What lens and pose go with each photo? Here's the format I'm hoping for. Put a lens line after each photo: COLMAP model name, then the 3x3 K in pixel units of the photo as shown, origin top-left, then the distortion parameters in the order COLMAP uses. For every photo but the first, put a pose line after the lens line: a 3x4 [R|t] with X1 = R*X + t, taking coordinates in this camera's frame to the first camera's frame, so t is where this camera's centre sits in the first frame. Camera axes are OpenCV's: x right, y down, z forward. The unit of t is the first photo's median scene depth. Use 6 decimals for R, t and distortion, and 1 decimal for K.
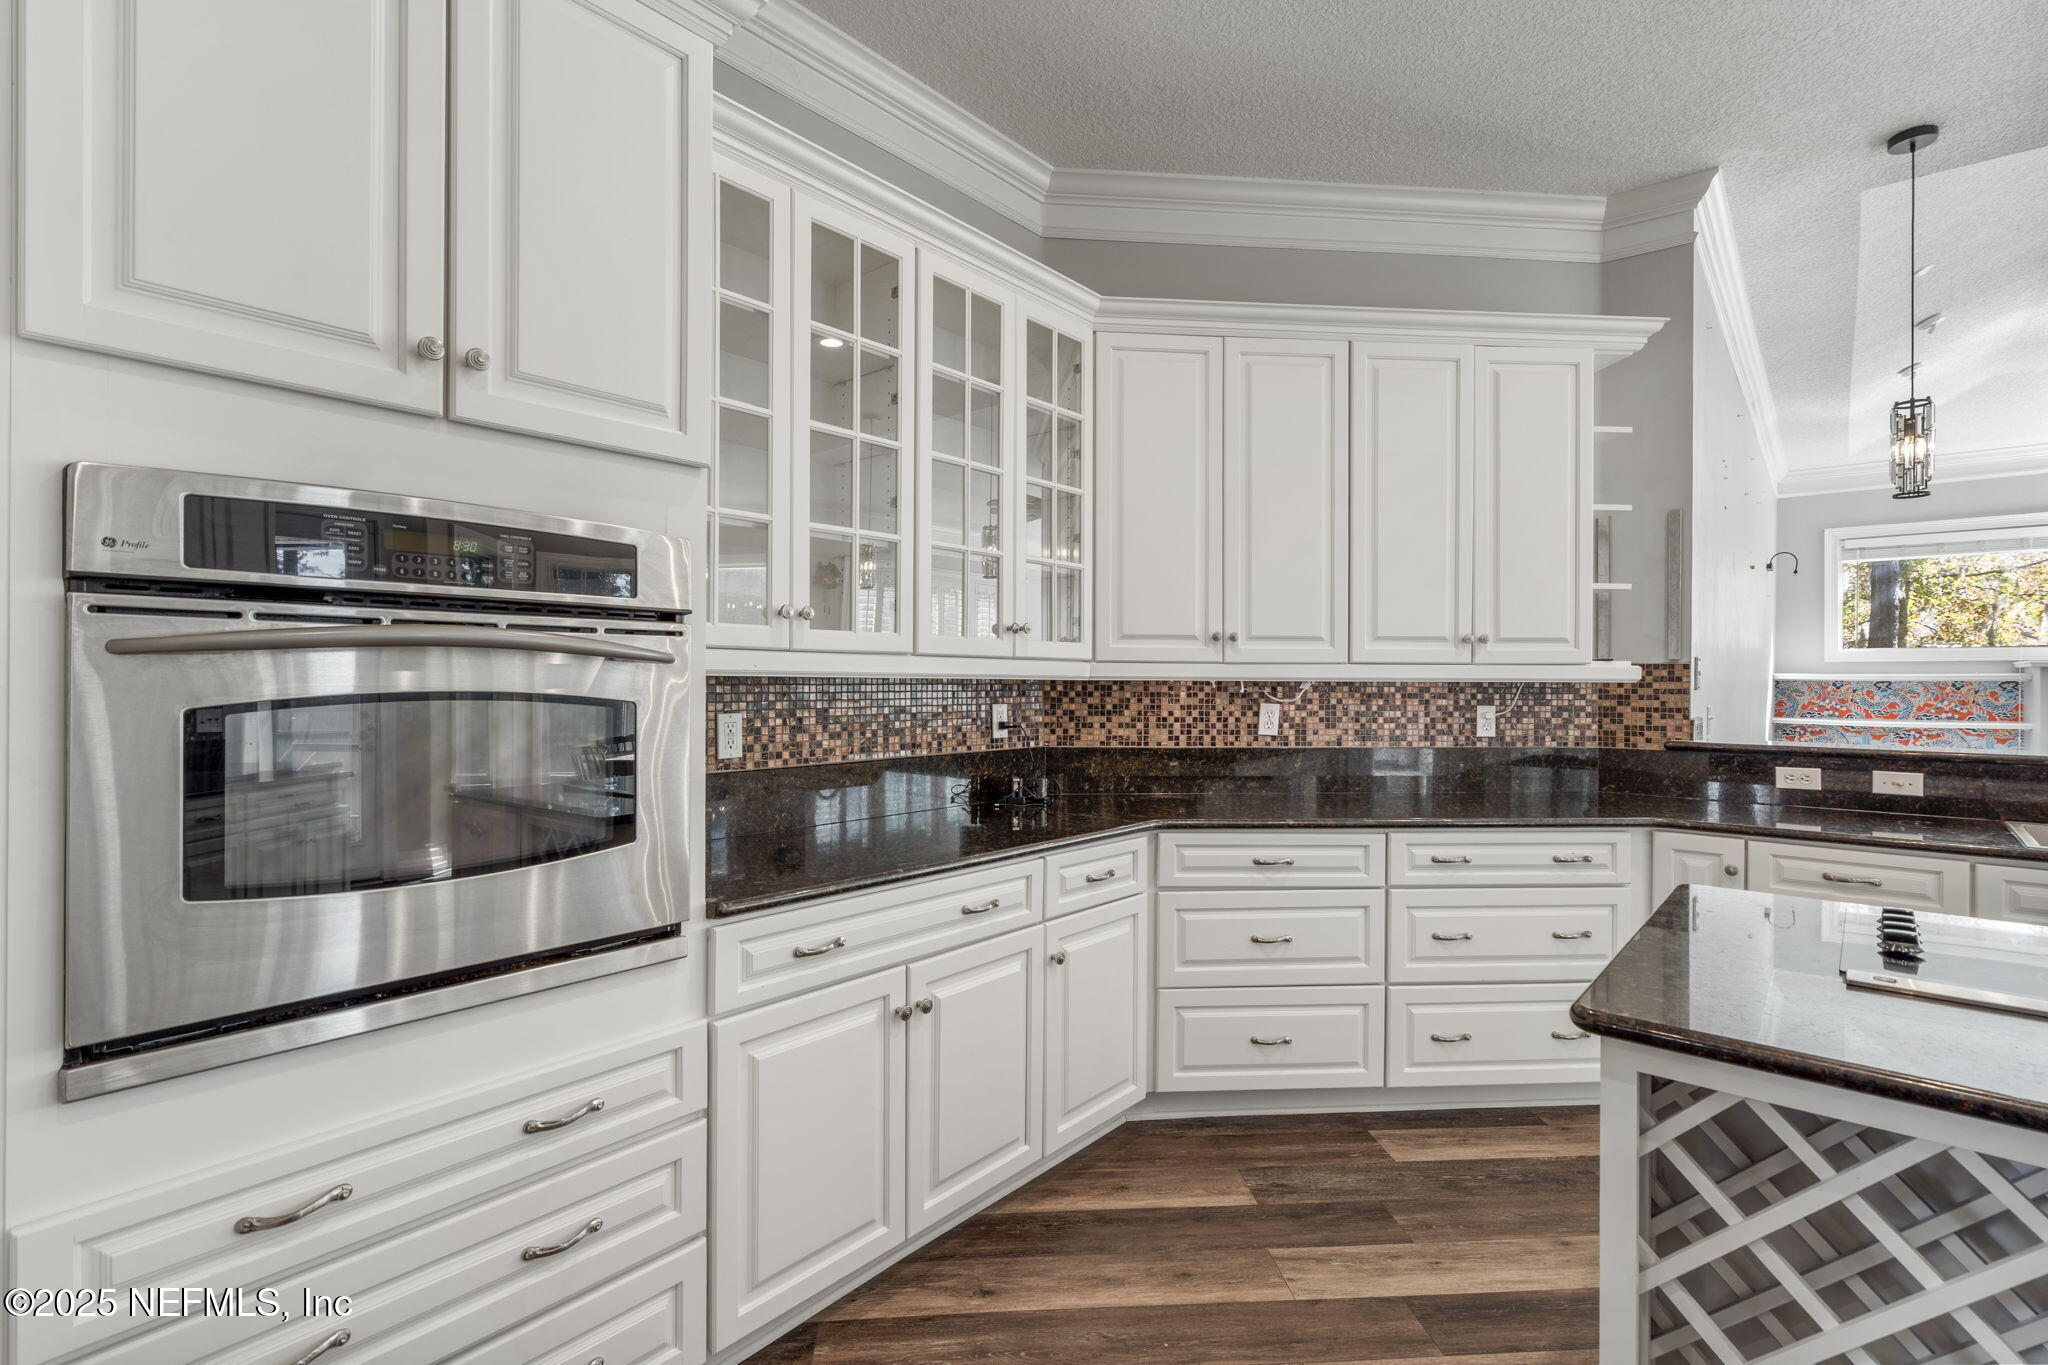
lens RADIAL K [[956.1, 0, 1022.1], [0, 956.1, 679.8], [0, 0, 1]] dist [-0.005826, 0.000115]
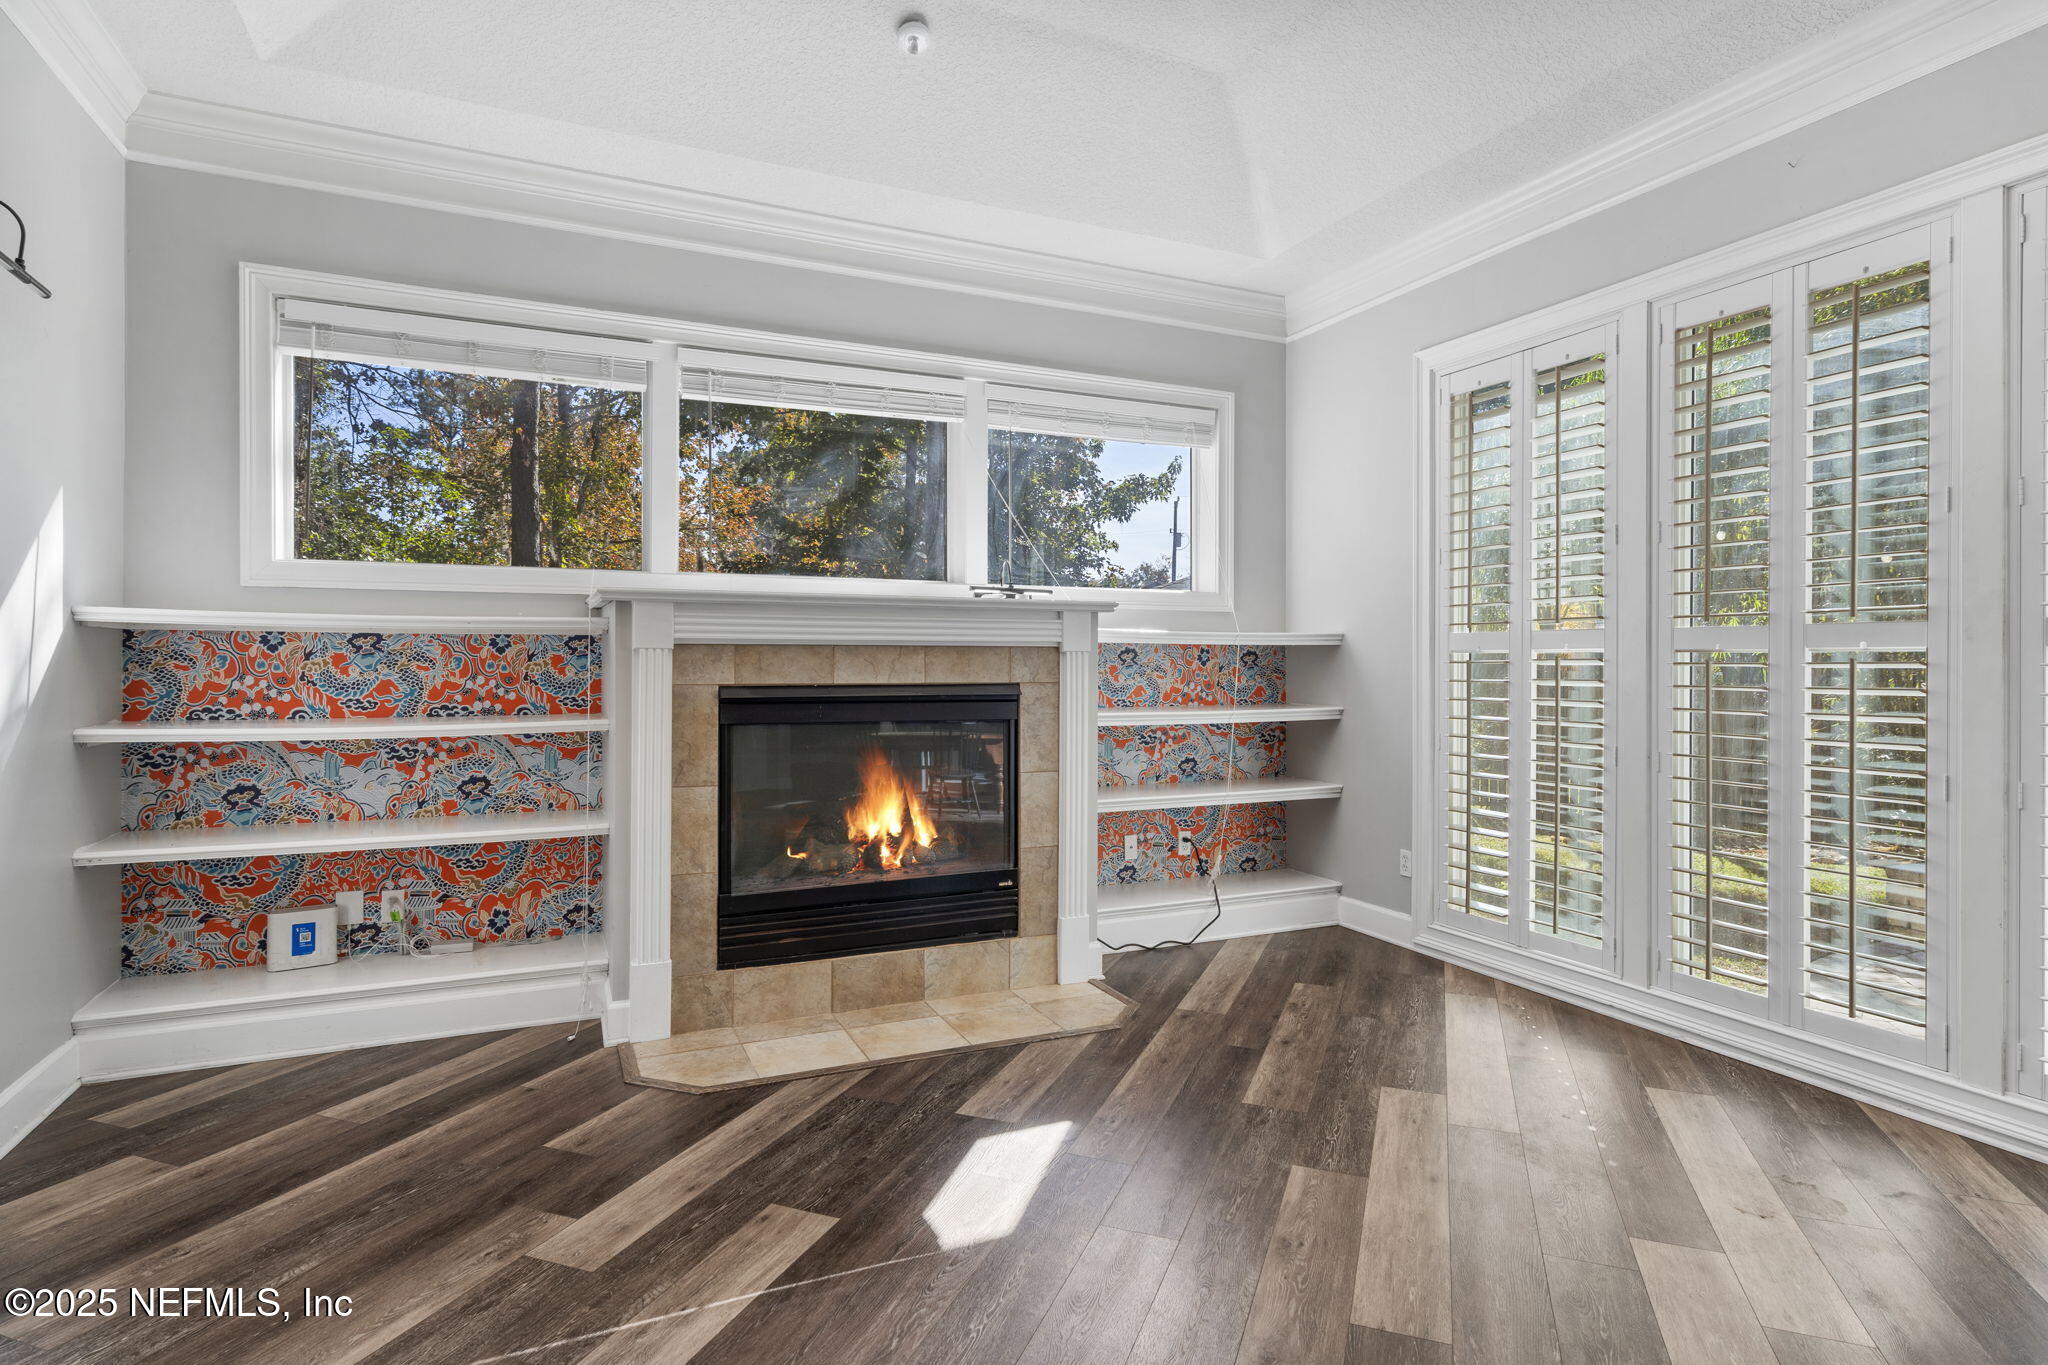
lens RADIAL K [[1067.5, 0, 1024.8], [0, 1067.5, 672.6], [0, 0, 1]] dist [-0.004001, 0.000638]
pose [[0.420295, -0.010658, 0.907325, 1.247574], [-0.000434, 0.999929, 0.011946, 0.029048], [-0.907387, -0.005414, 0.420260, 1.097489]]
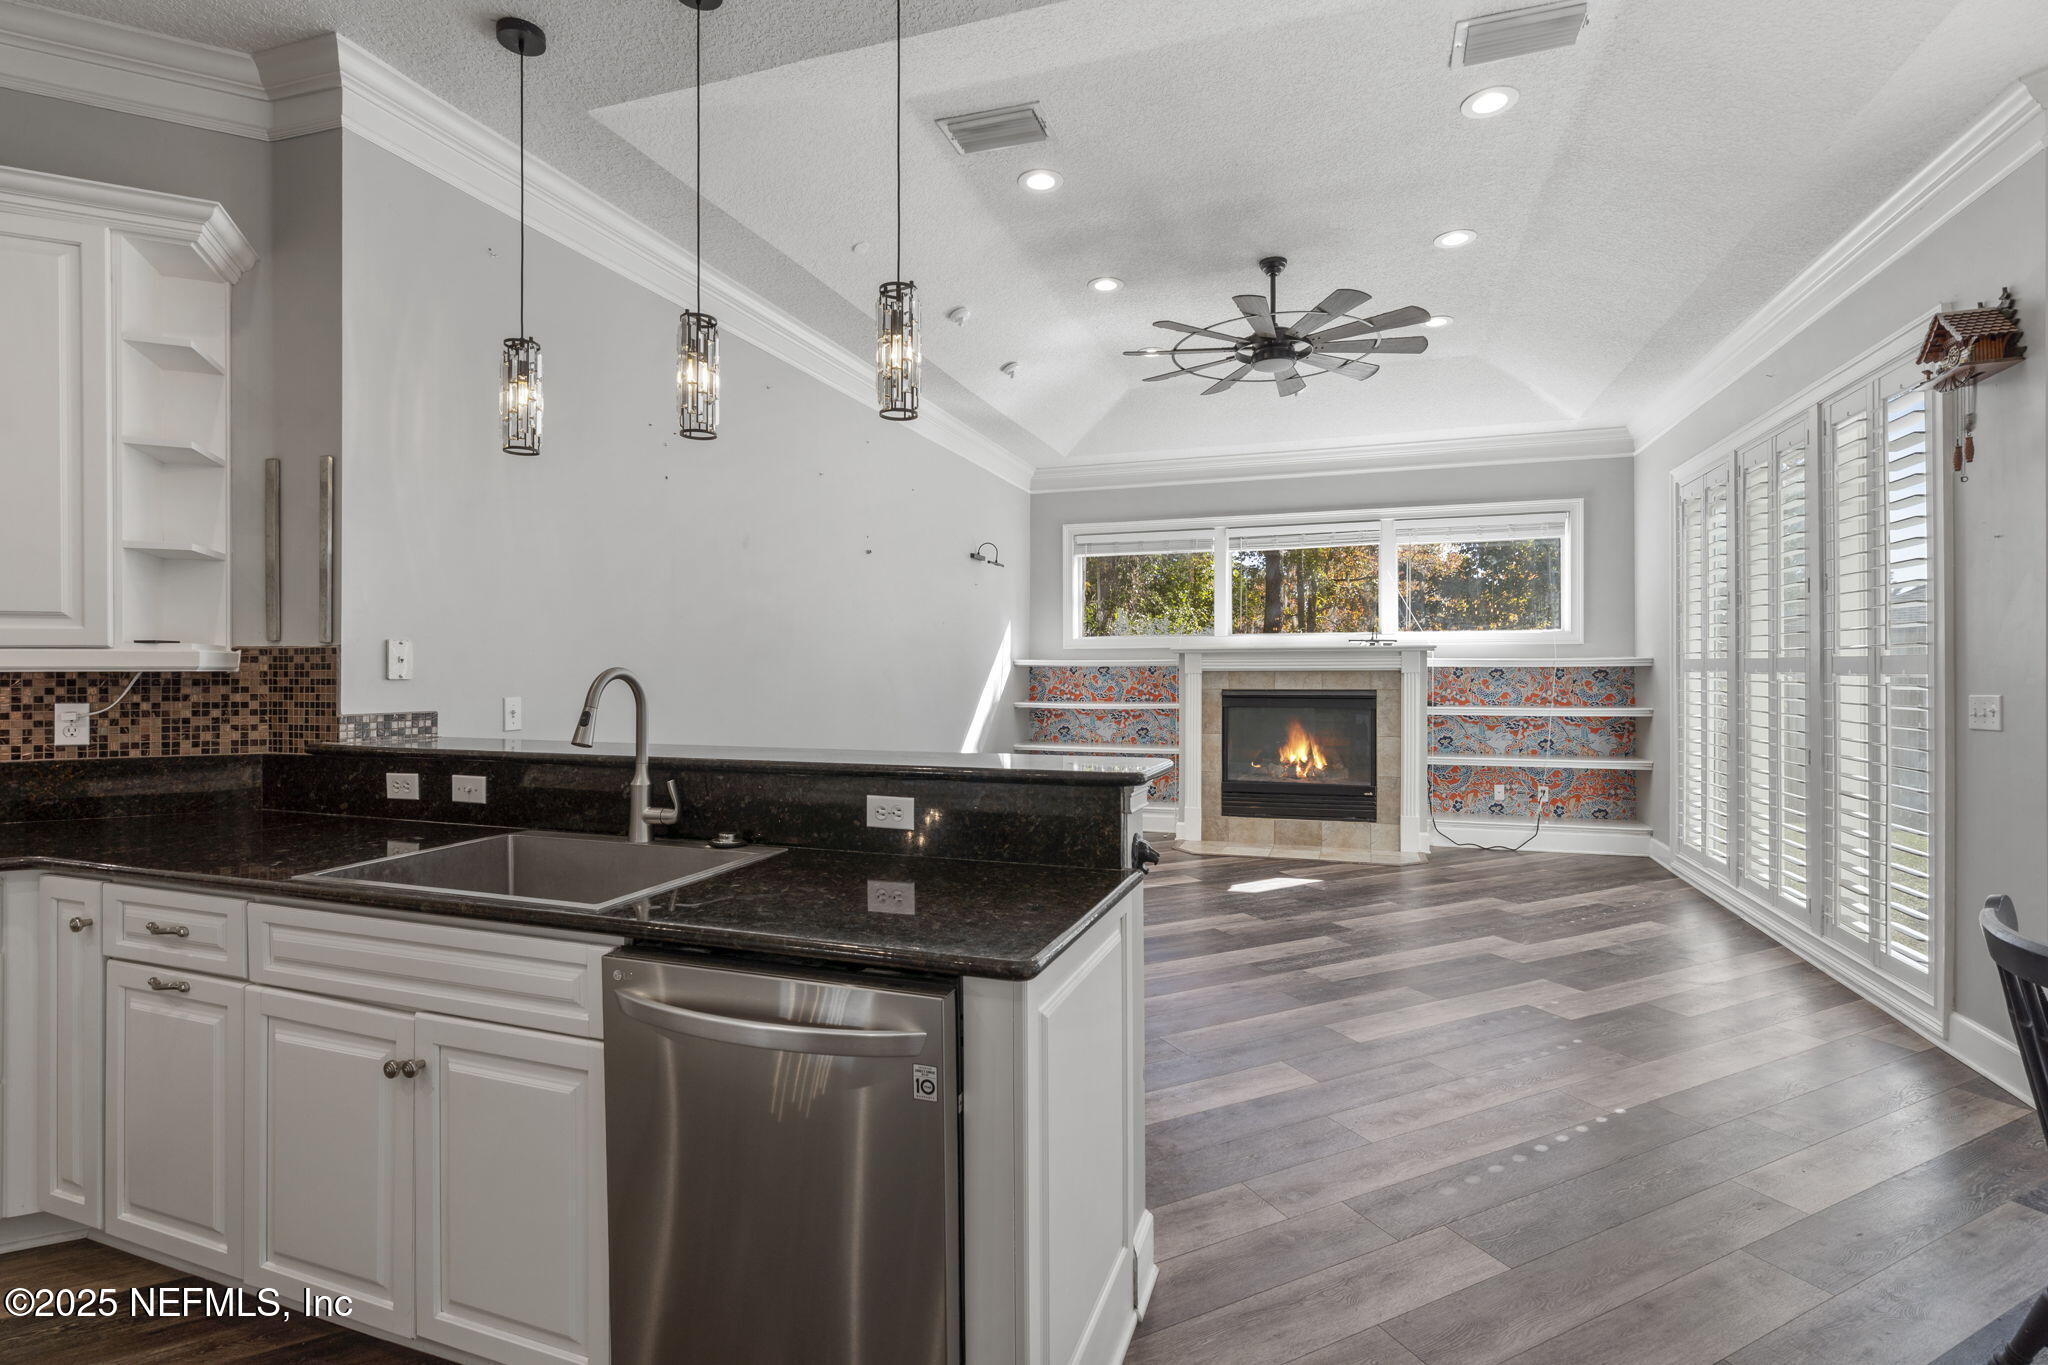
lens RADIAL K [[956.1, 0, 1025.6], [0, 956.1, 680.1], [0, 0, 1]] dist [-0.005826, 0.000115]
pose [[0.931286, -0.011498, 0.364108, 0.905064], [0.007368, 0.999892, 0.012732, 0.004564], [-0.364215, -0.009175, 0.931270, 0.031161]]
